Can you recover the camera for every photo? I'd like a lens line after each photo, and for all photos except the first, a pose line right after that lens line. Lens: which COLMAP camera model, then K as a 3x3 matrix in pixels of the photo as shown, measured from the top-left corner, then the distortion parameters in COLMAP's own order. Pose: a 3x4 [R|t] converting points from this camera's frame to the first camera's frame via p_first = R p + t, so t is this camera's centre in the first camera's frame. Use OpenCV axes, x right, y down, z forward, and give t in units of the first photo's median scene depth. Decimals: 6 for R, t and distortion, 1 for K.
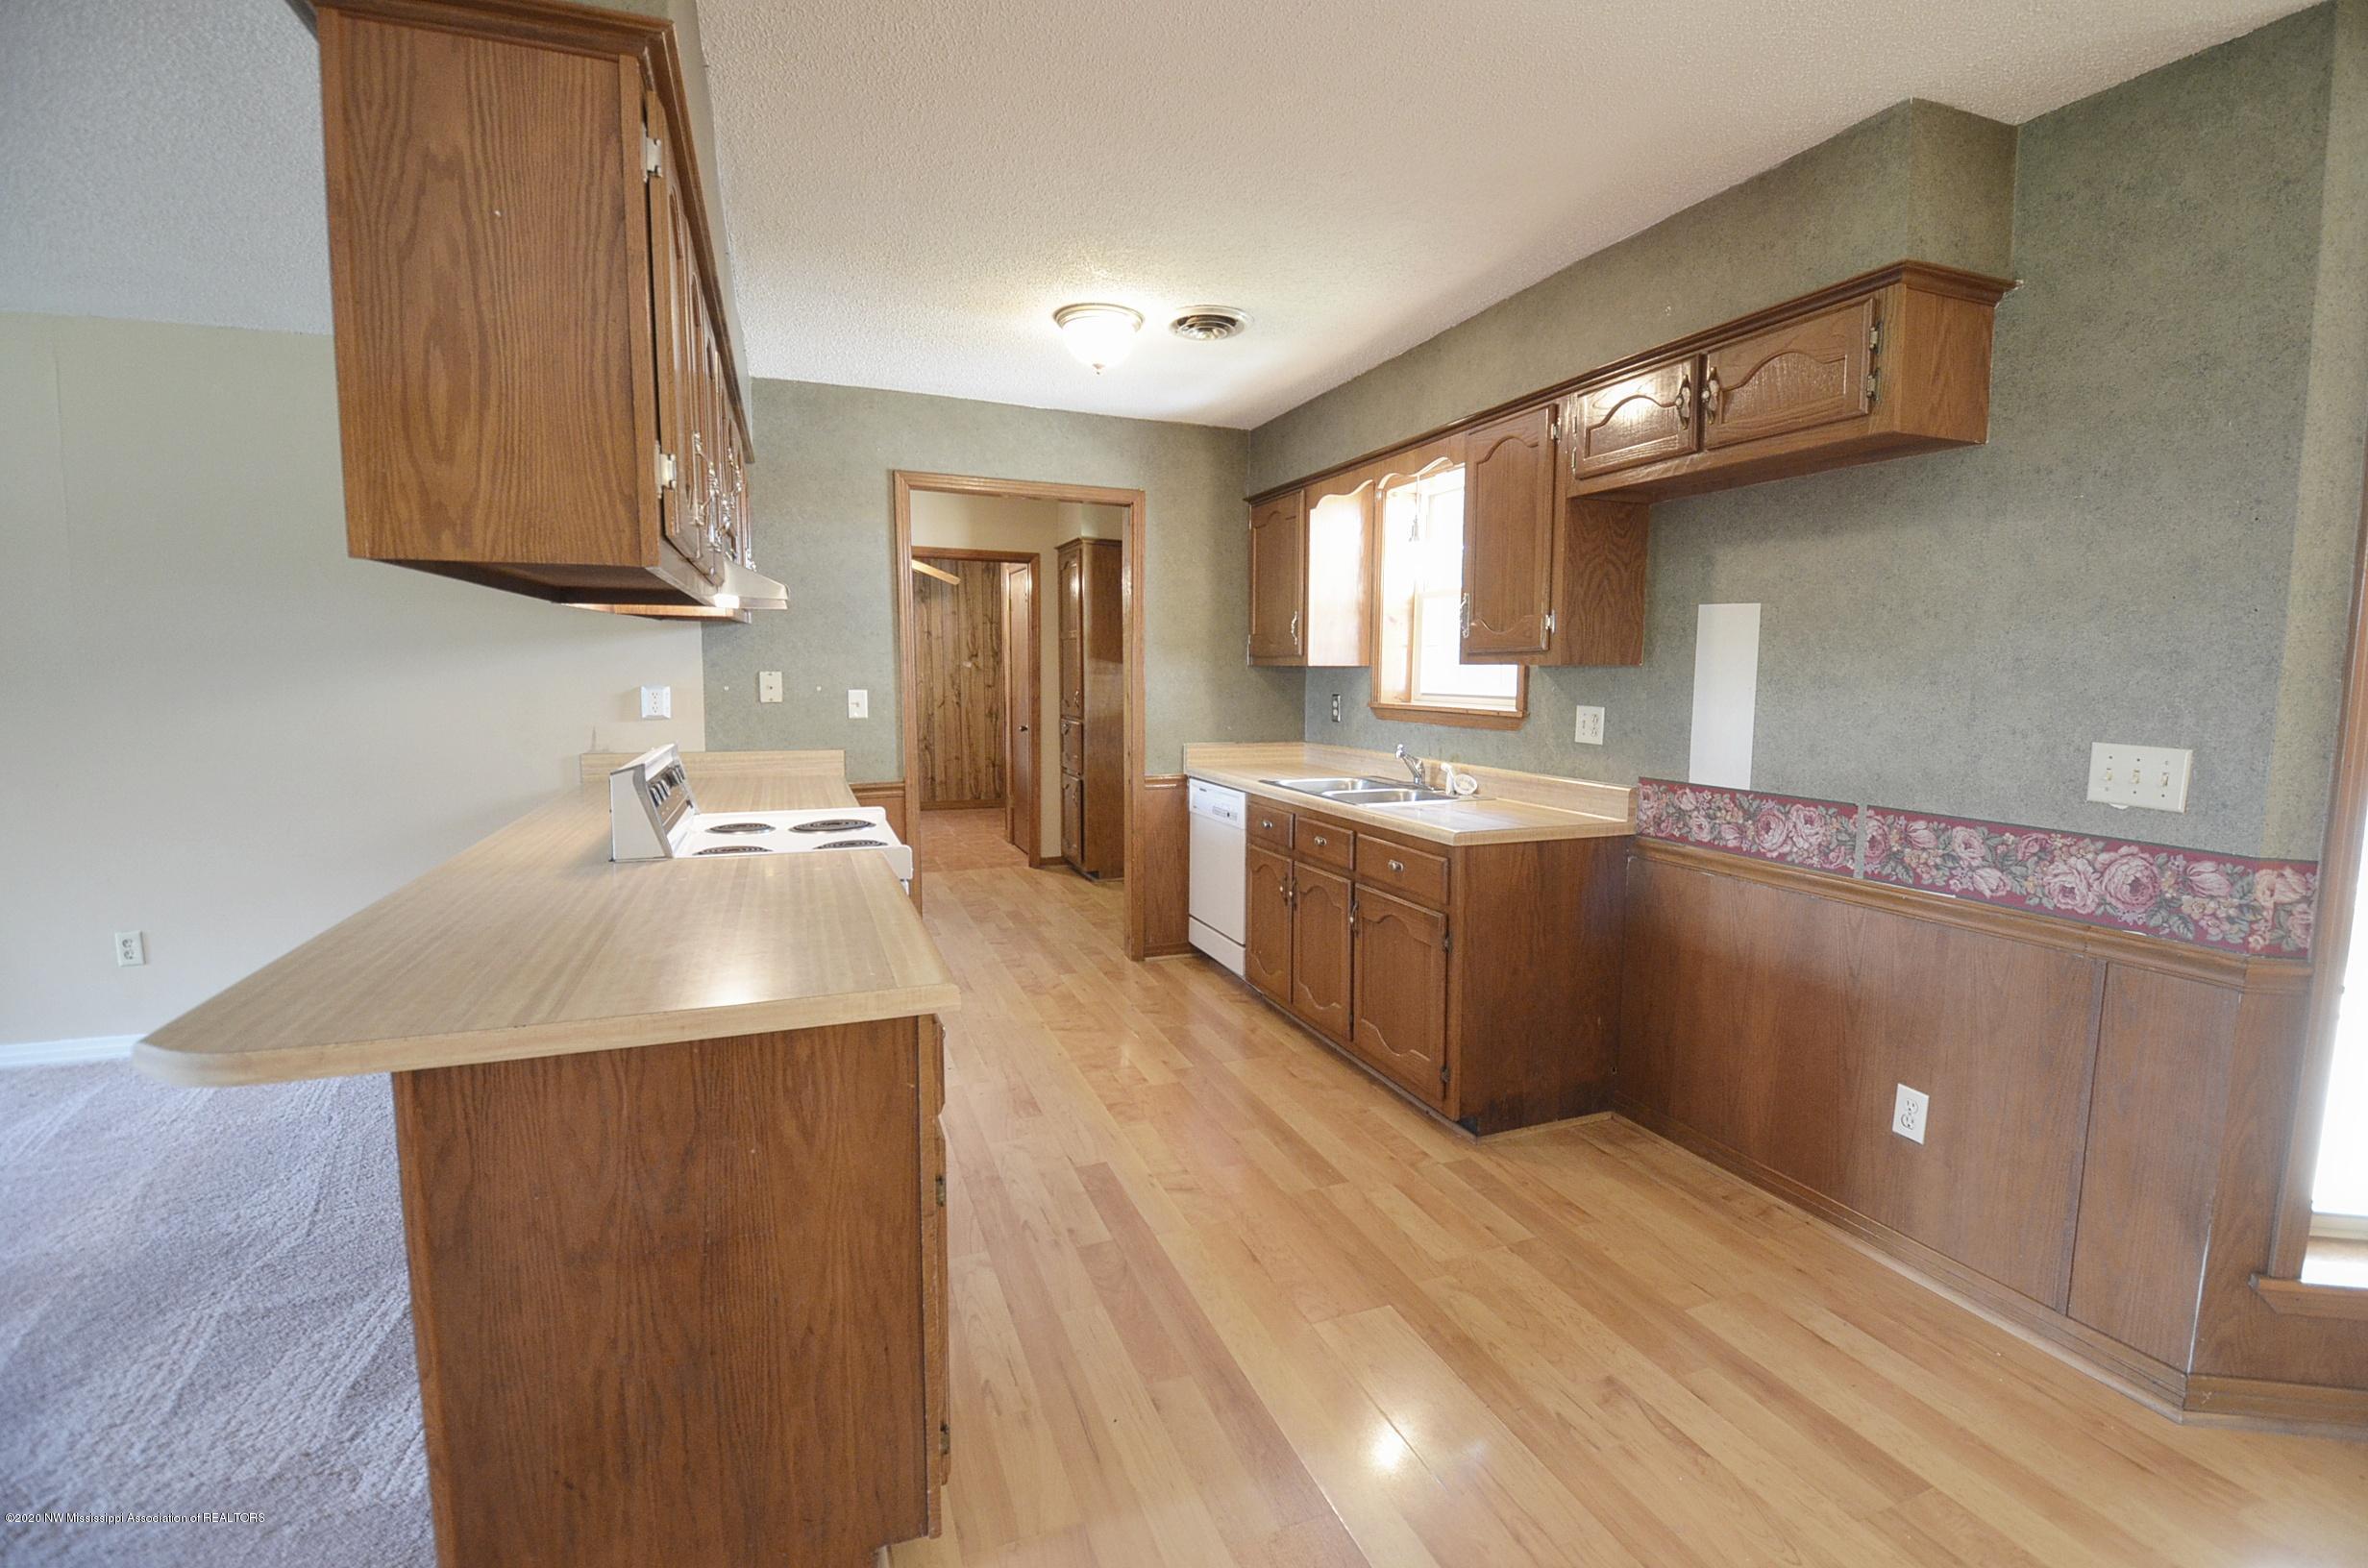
lens RADIAL K [[1045.1, 0, 1215.4], [0, 1045.1, 764.1], [0, 0, 1]] dist [-0.004000, -0.012863]
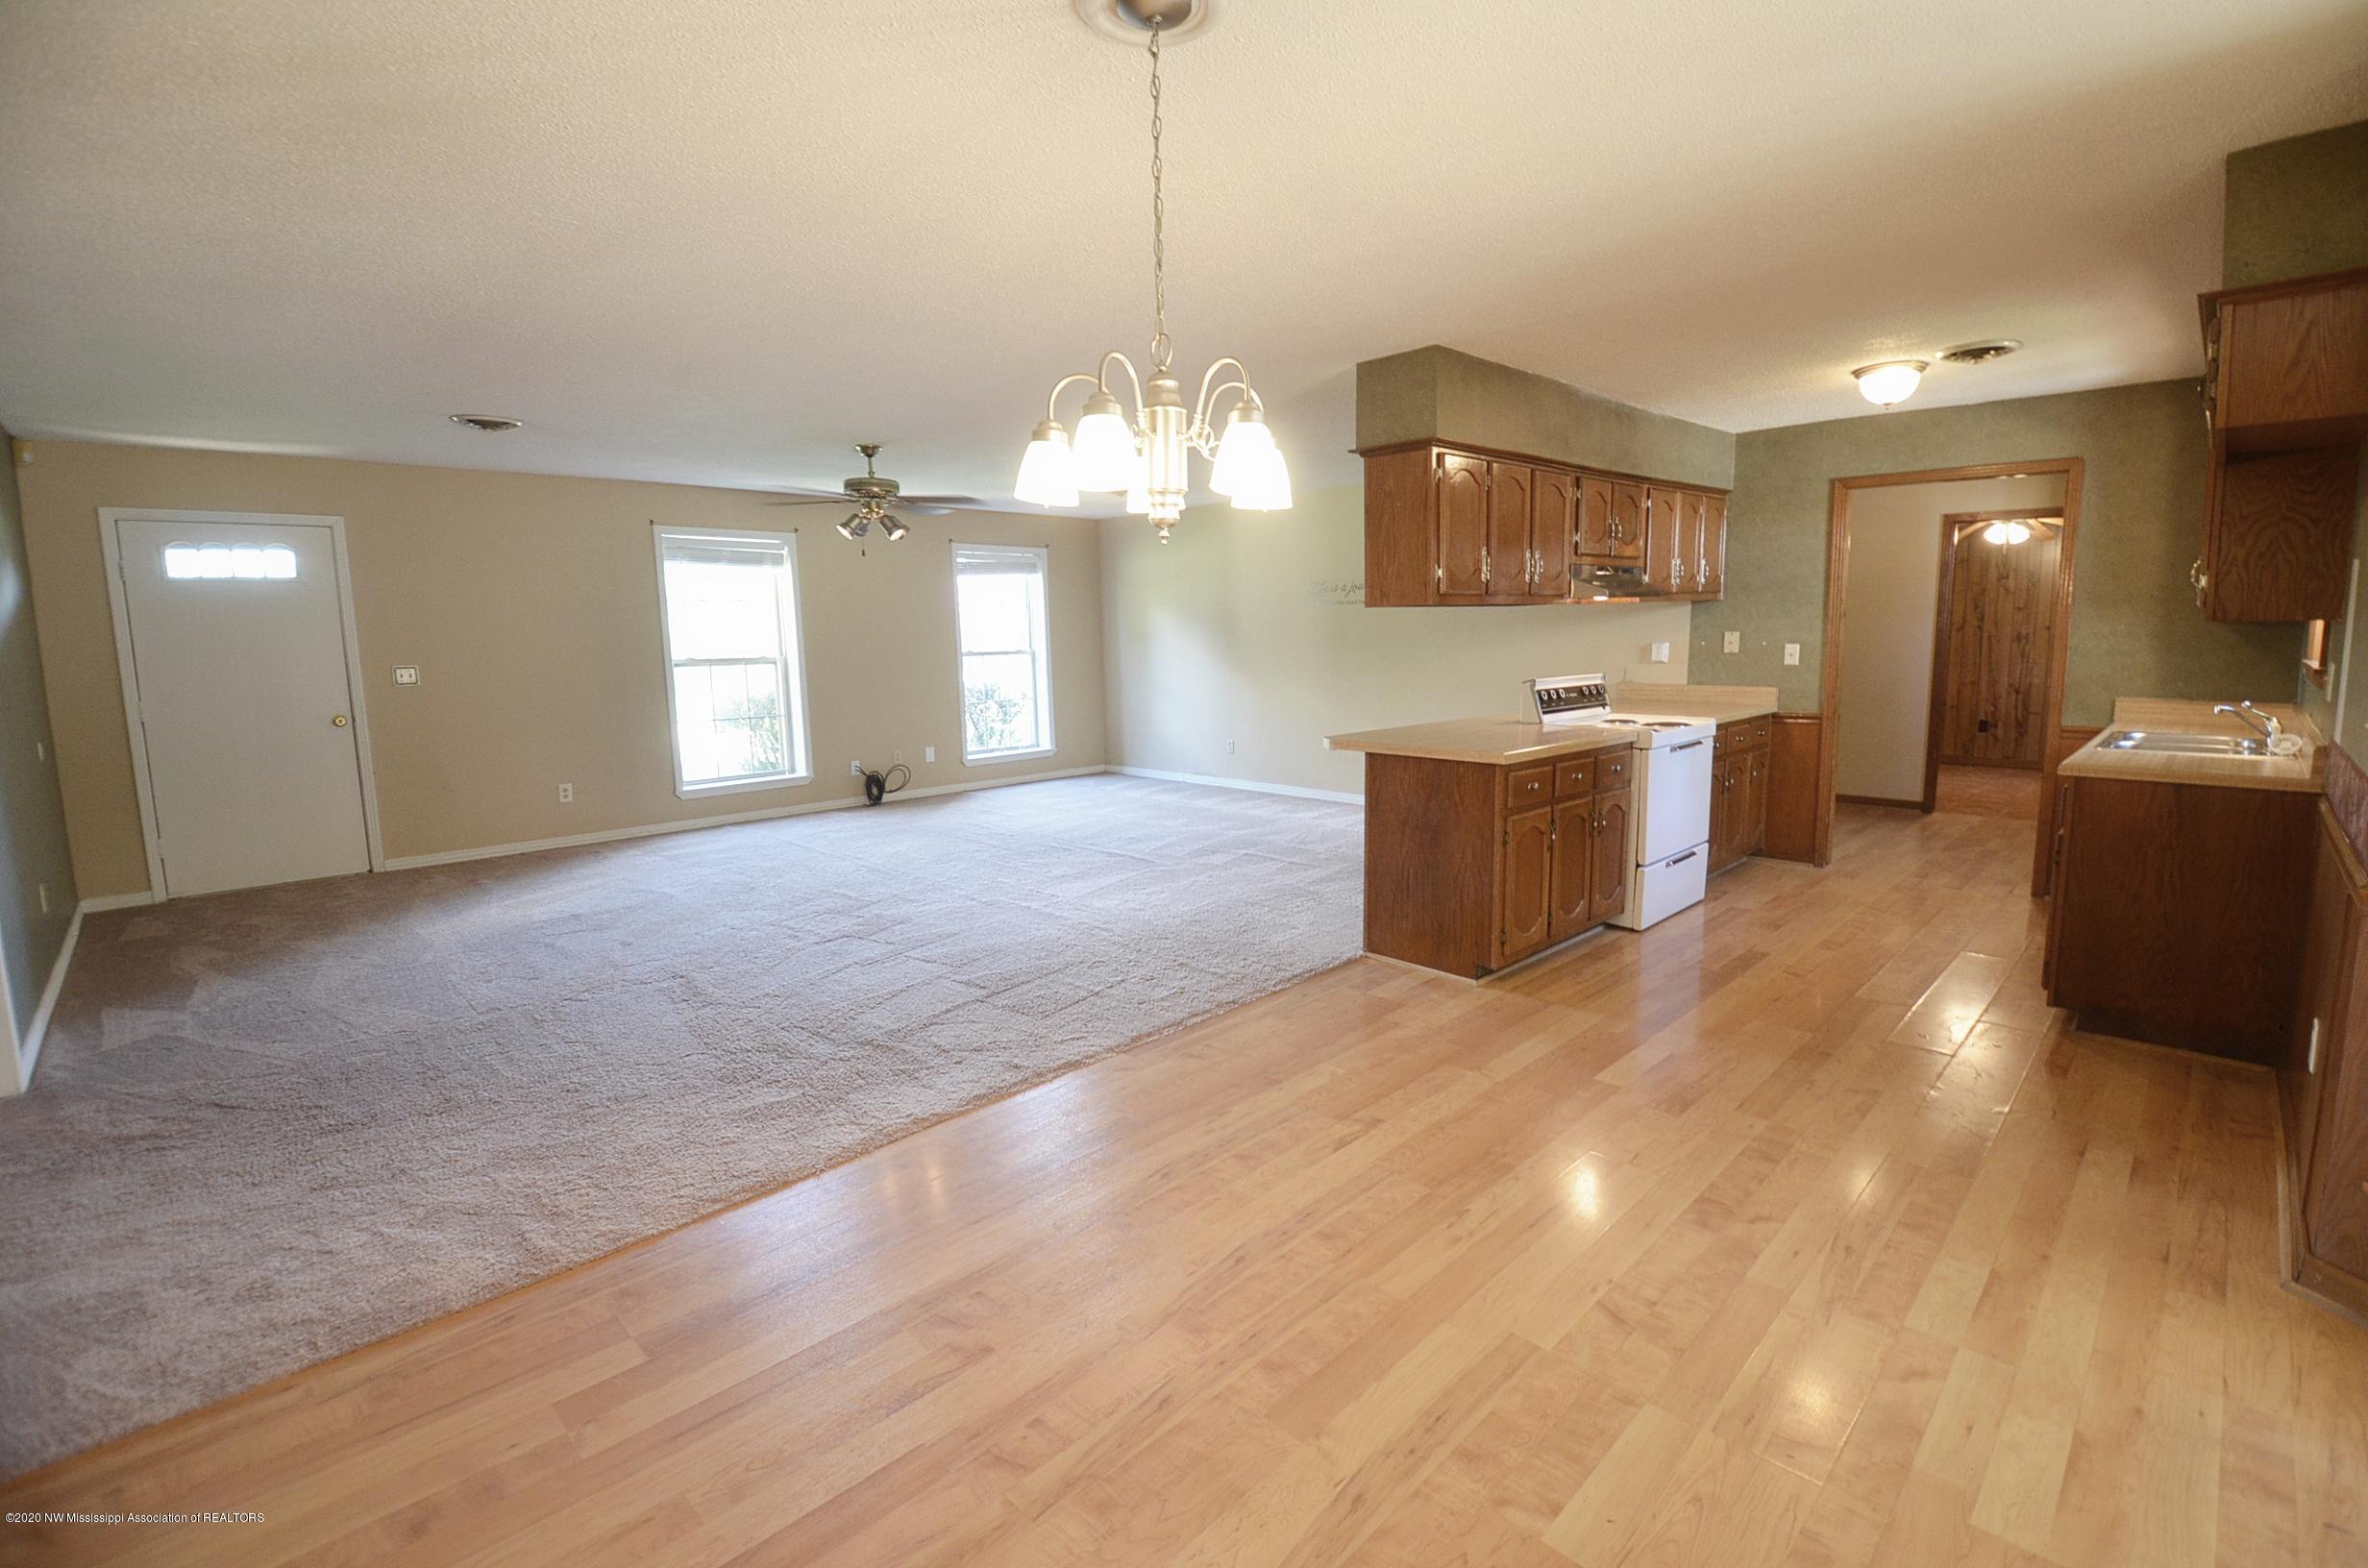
lens RADIAL K [[1045.1, 0, 1209.8], [0, 1045.1, 768.7], [0, 0, 1]] dist [-0.004000, -0.012863]
pose [[0.394695, 0.109020, -0.912322, 0.895798], [-0.067565, 0.993691, 0.089513, 0.029697], [0.916325, 0.026311, 0.399571, -0.356128]]
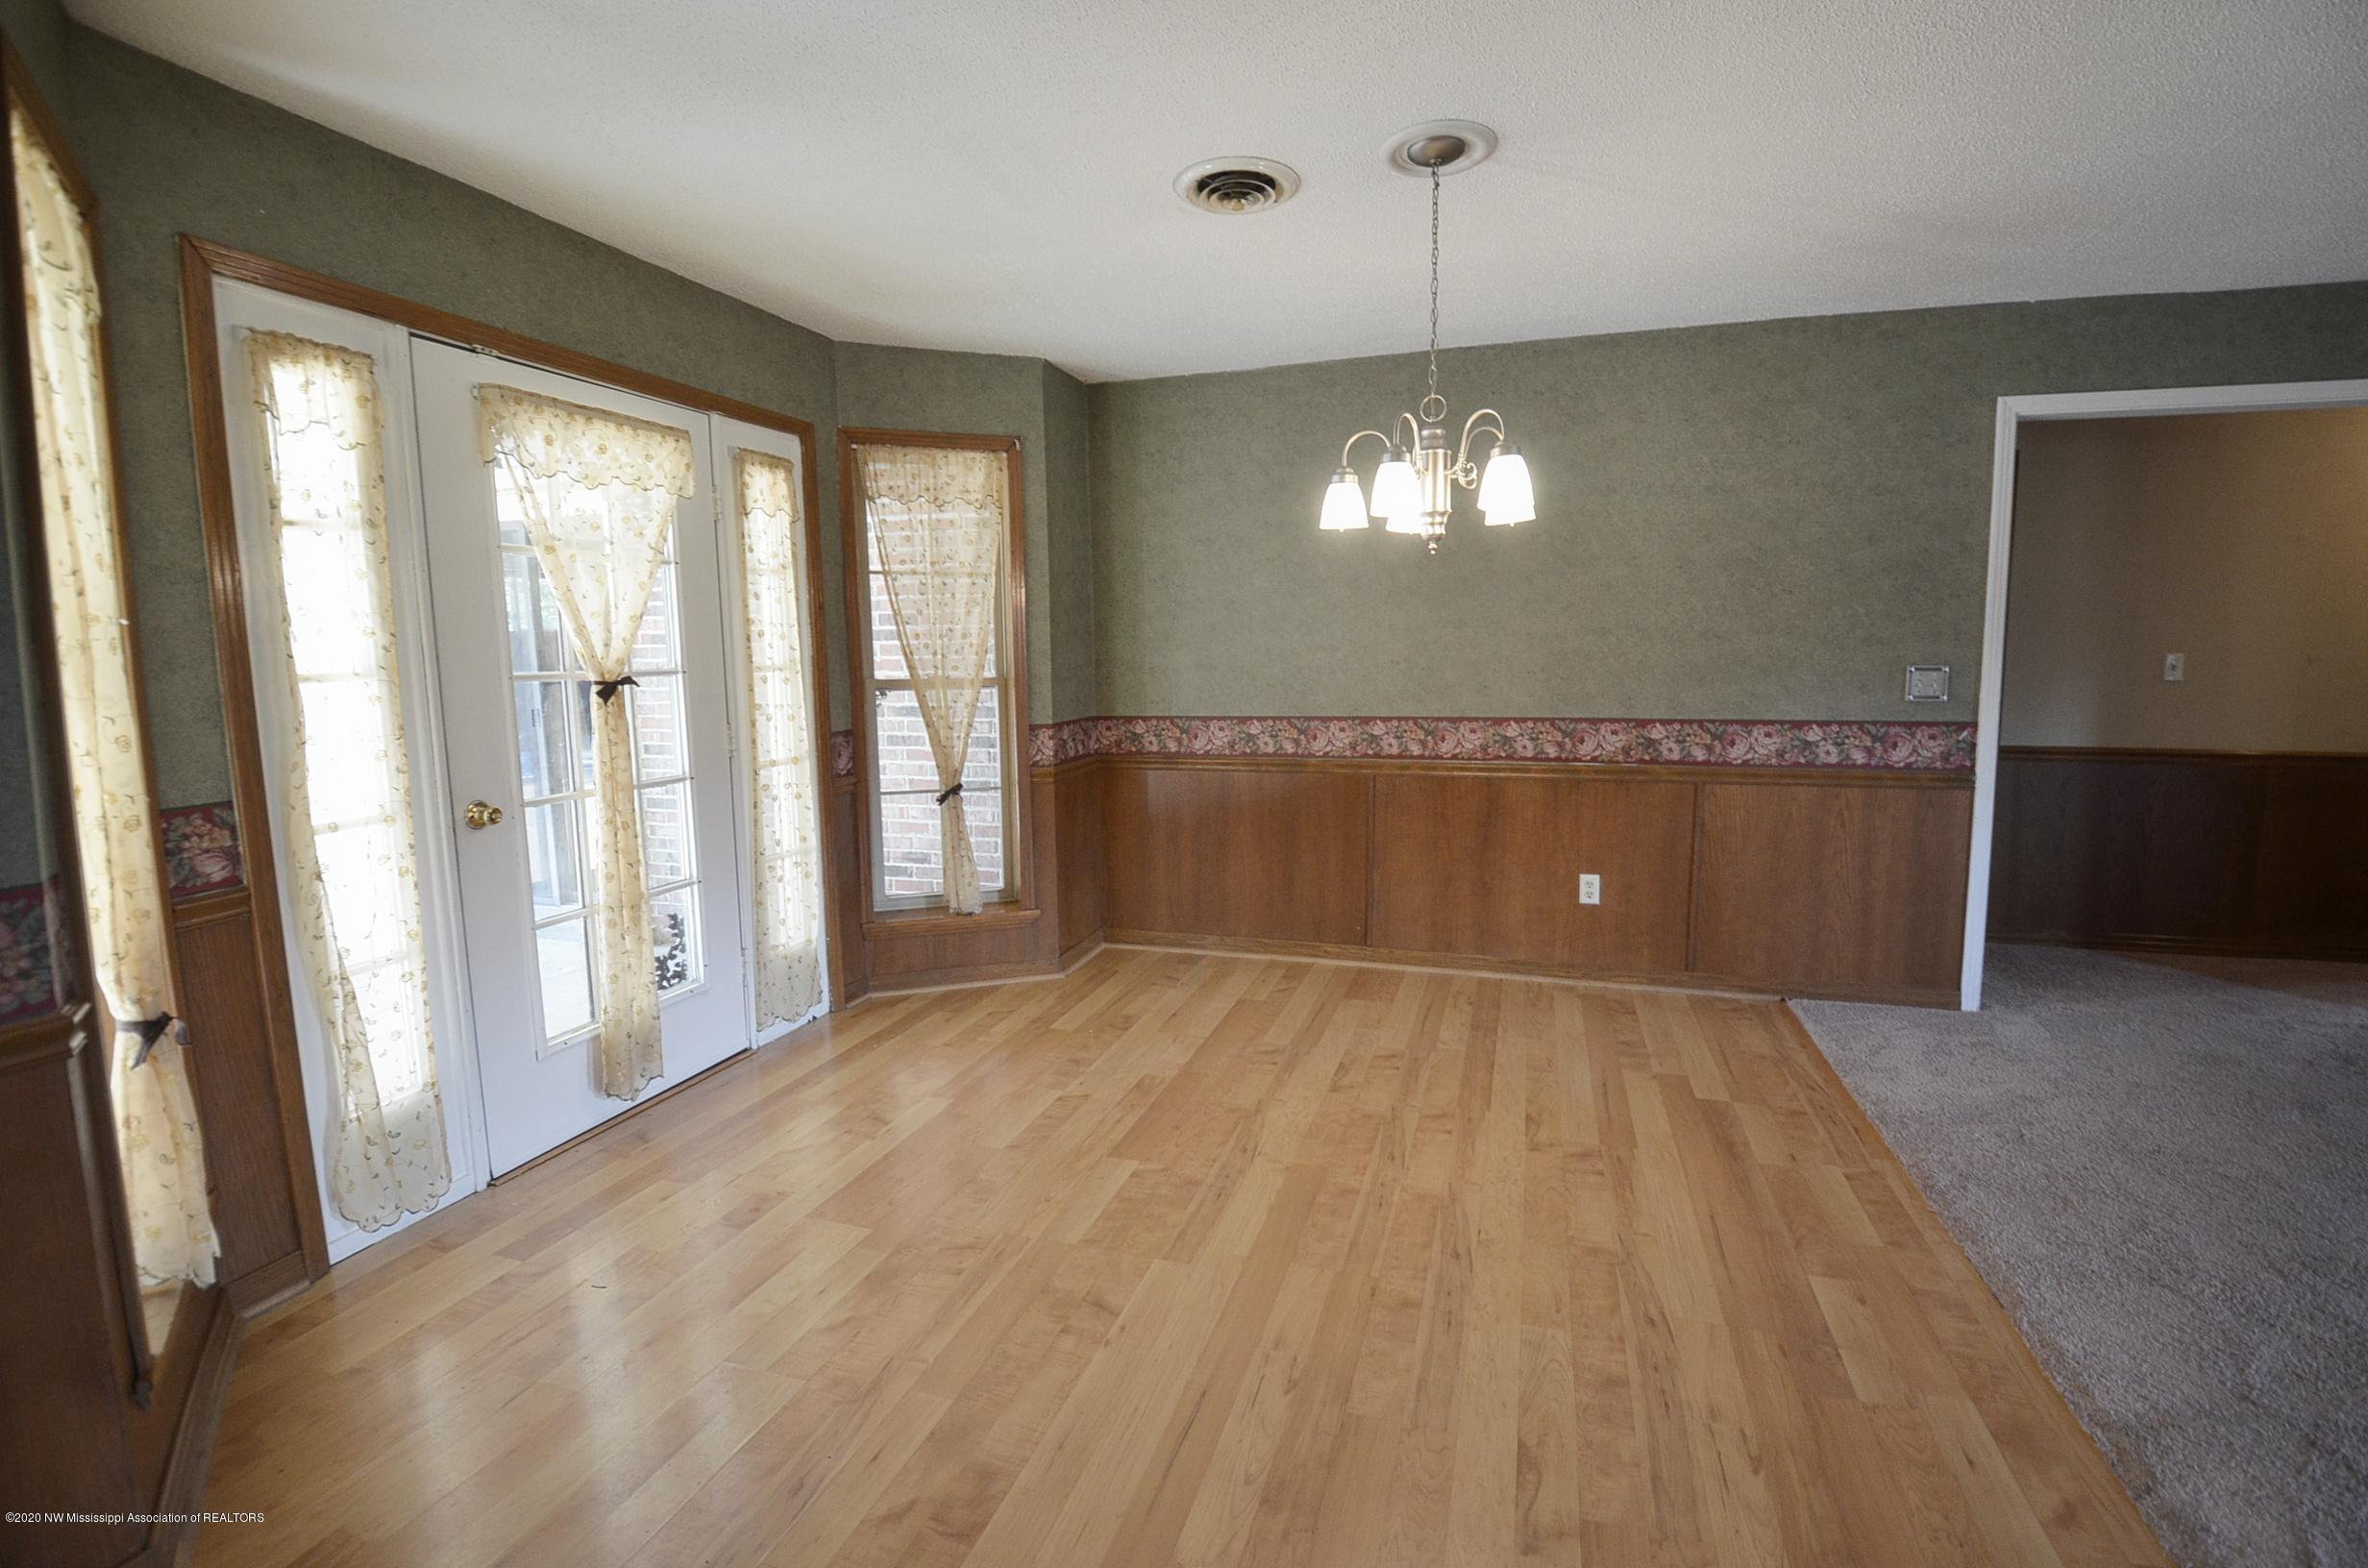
lens RADIAL K [[1045.1, 0, 1191.2], [0, 1045.1, 773.6], [0, 0, 1]] dist [-0.004000, -0.012863]
pose [[-0.760208, -0.071010, 0.645787, -0.064468], [0.069140, 0.979521, 0.189097, -0.043593], [-0.645990, 0.188403, -0.739731, 0.590478]]
